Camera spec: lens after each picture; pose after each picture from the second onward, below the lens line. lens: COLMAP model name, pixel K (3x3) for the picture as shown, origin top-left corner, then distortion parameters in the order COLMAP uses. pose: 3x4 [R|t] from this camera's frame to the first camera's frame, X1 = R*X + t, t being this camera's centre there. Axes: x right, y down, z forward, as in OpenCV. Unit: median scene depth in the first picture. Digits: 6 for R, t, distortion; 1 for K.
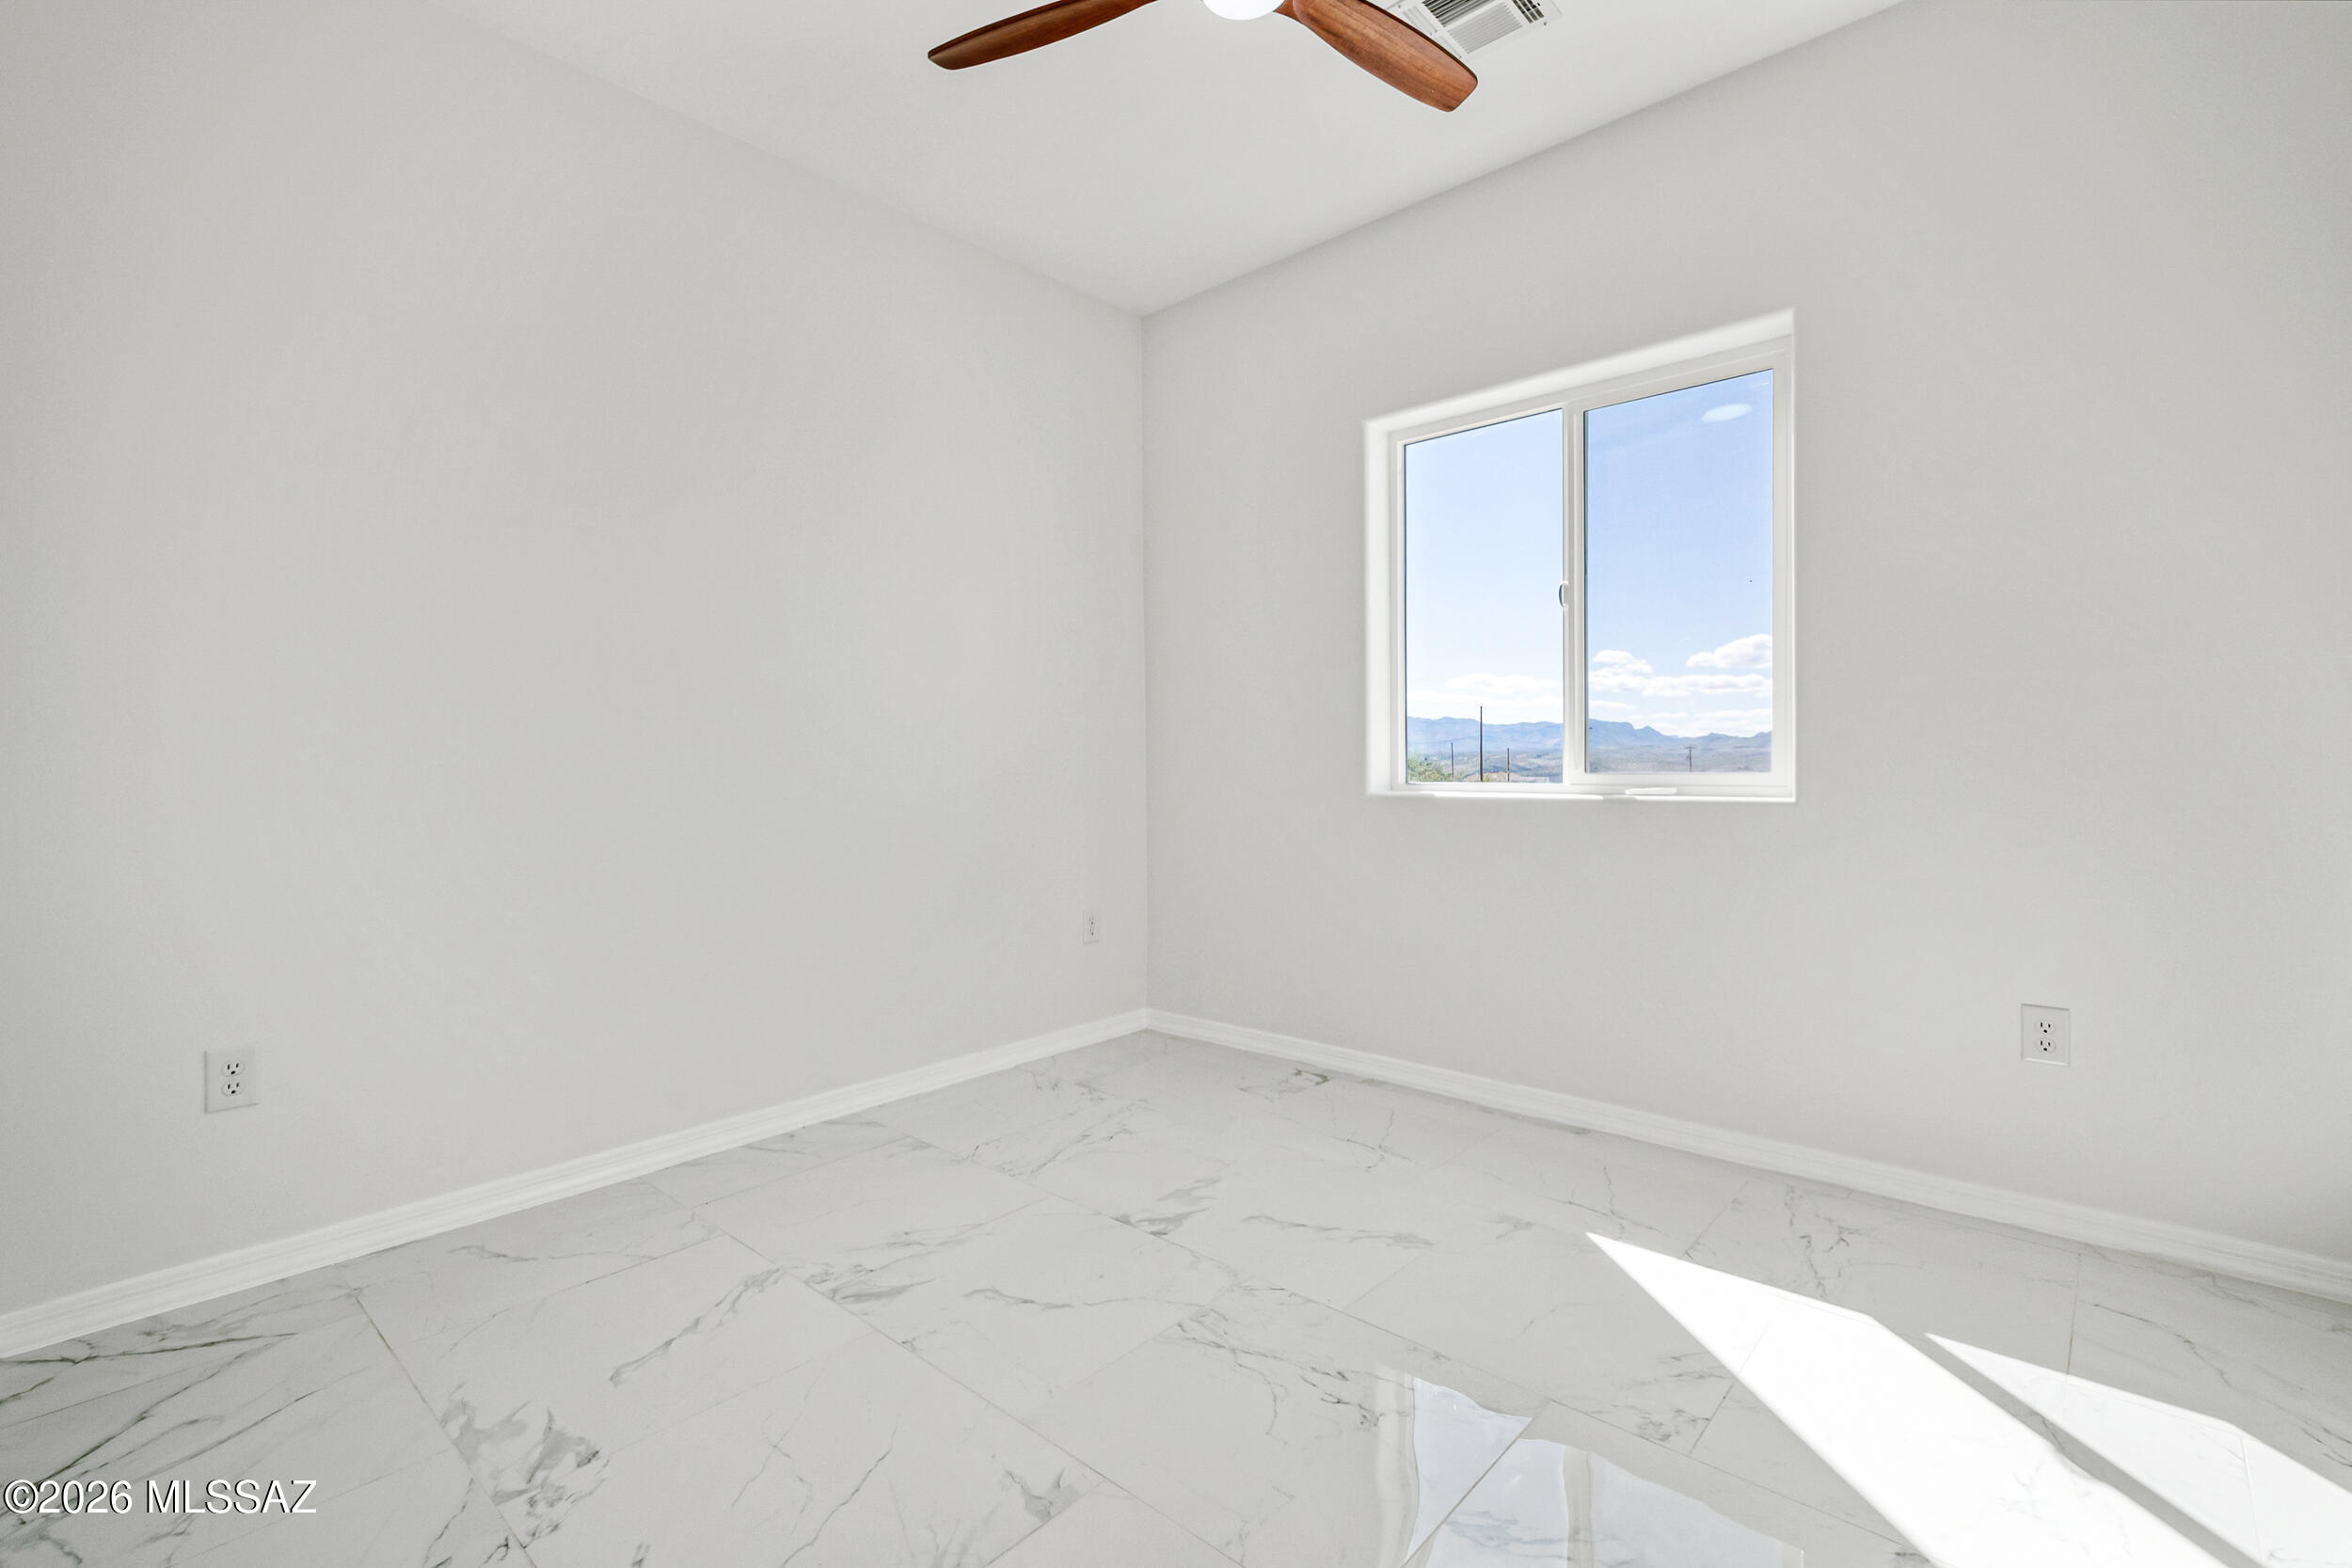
lens RADIAL K [[1035.8, 0, 1175.6], [0, 1035.8, 757.9], [0, 0, 1]] dist [0.010793, -0.000252]
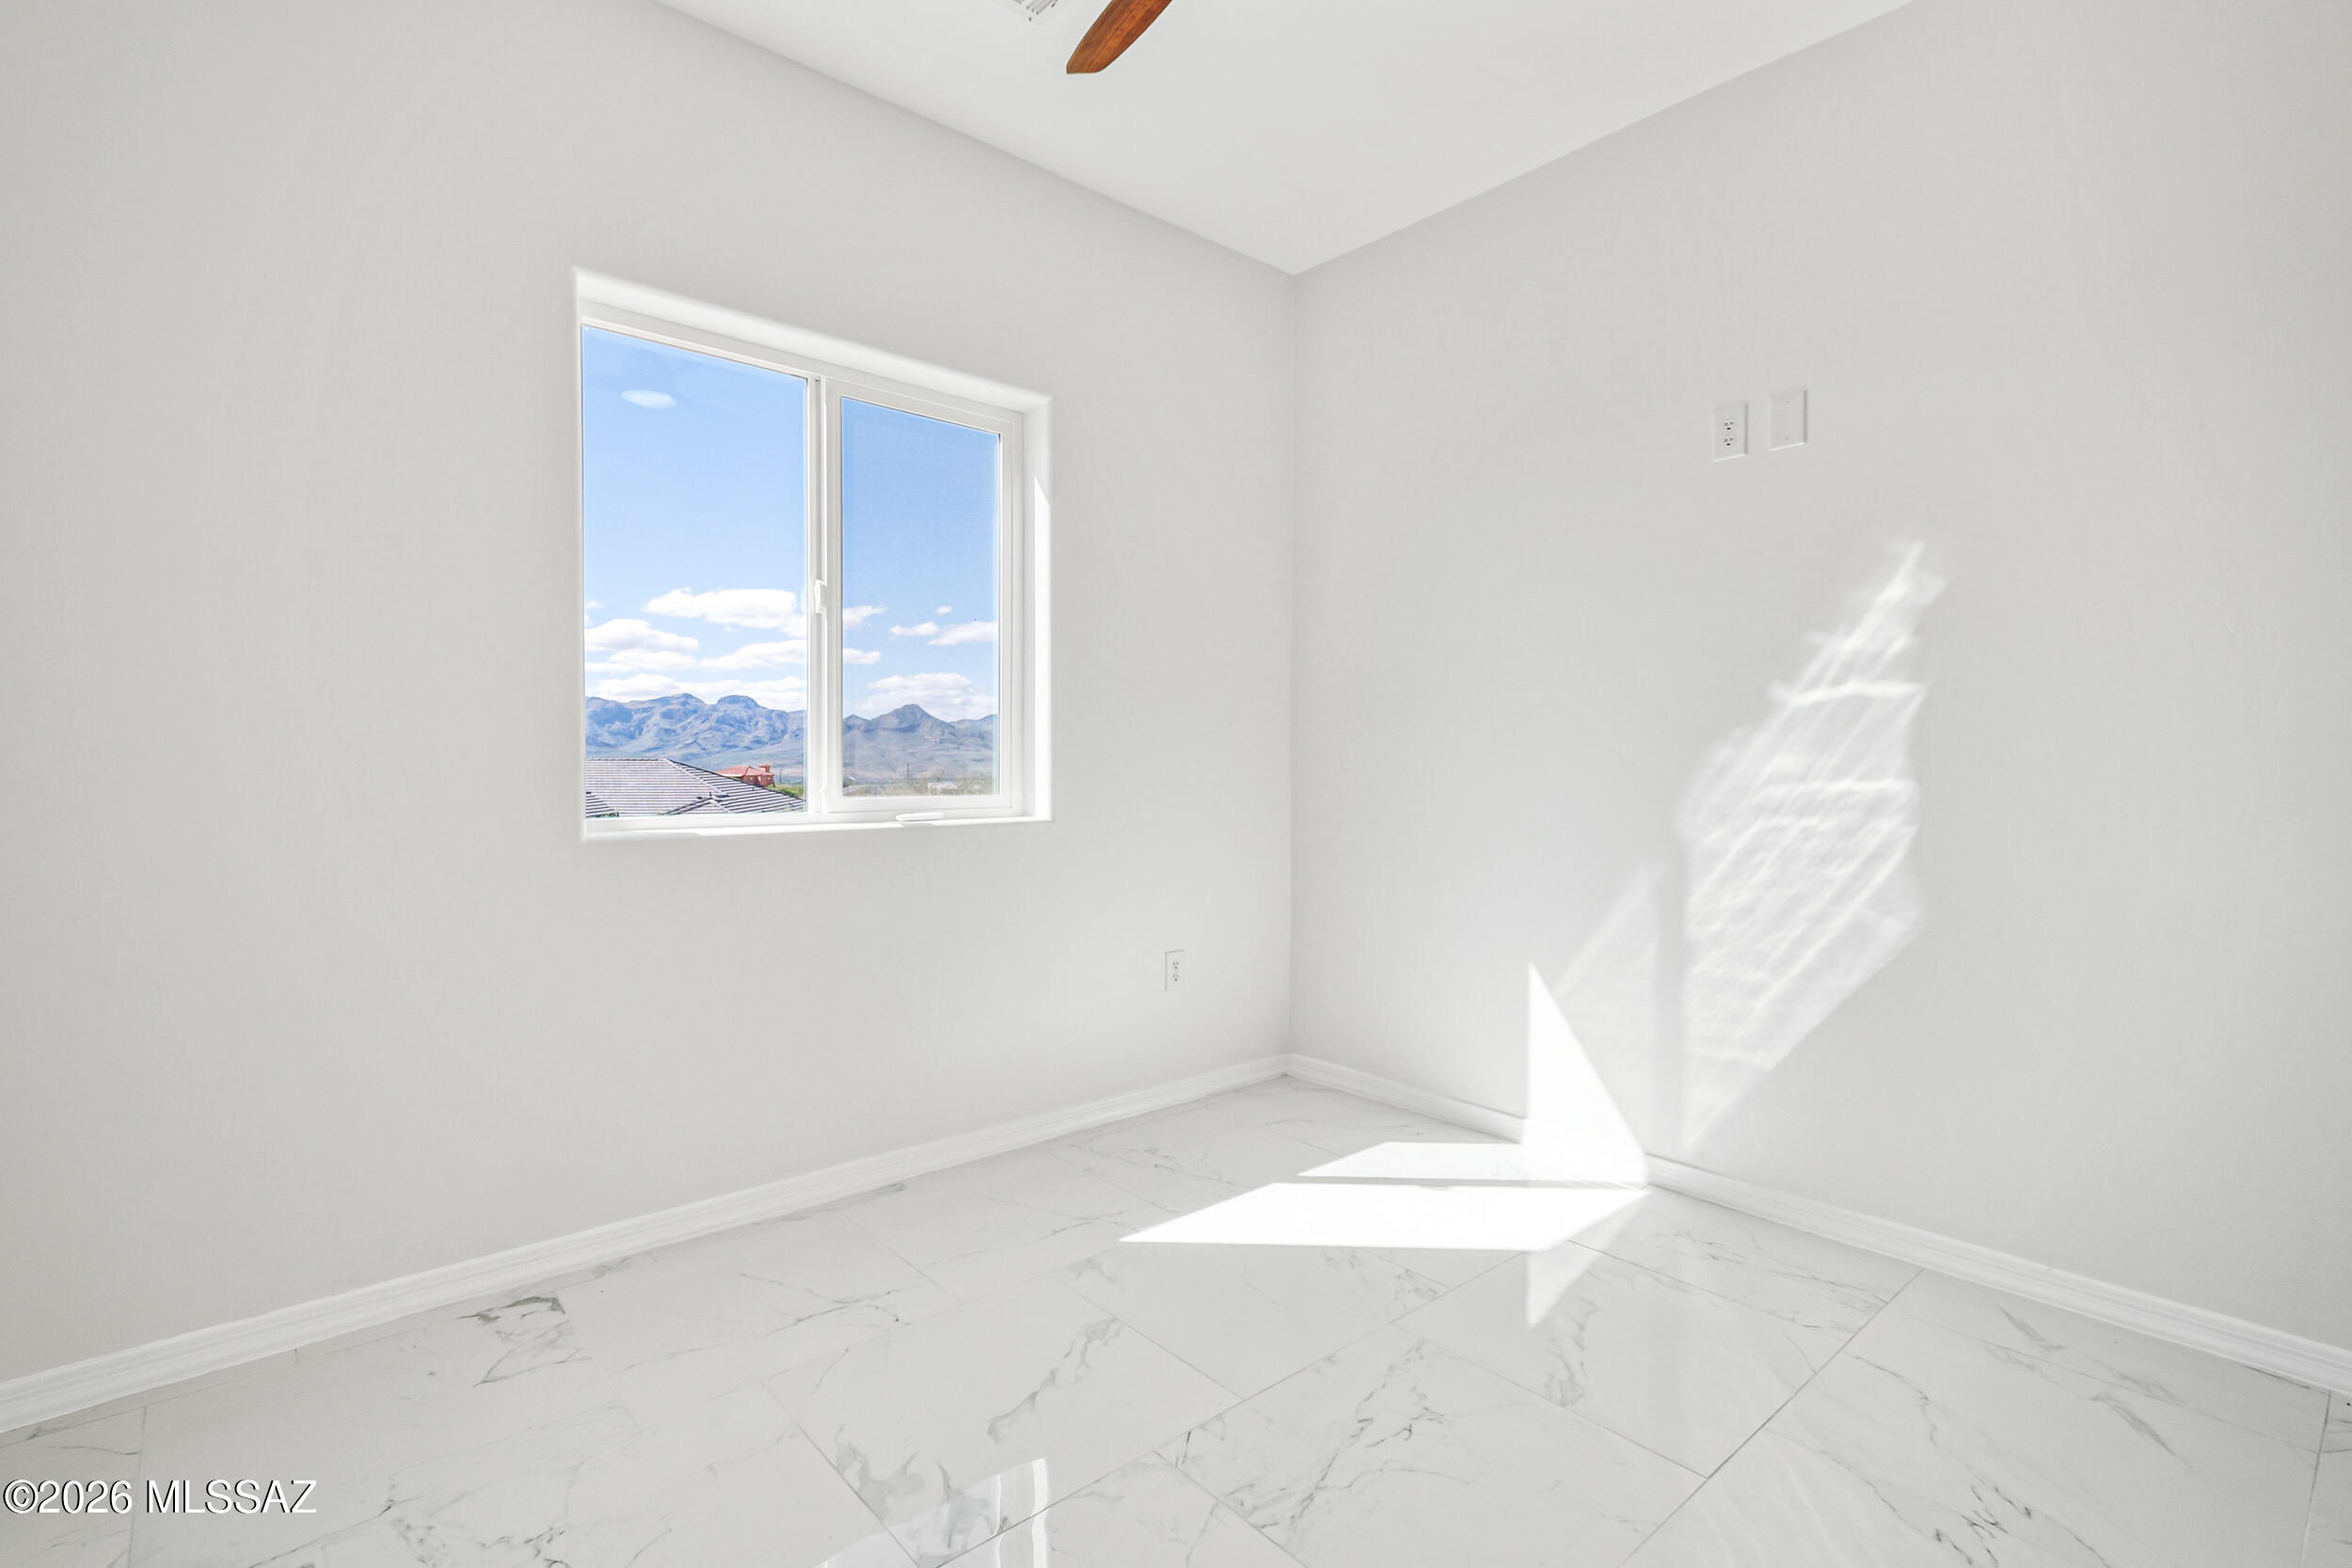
lens RADIAL K [[1087.5, 0, 1178.2], [0, 1087.5, 774.2], [0, 0, 1]] dist [0.016649, 0.000009]
pose [[0.124425, -0.006876, 0.992205, -0.600207], [-0.008745, 0.999930, 0.008026, -0.020418], [-0.992190, -0.009676, 0.124356, 0.705894]]
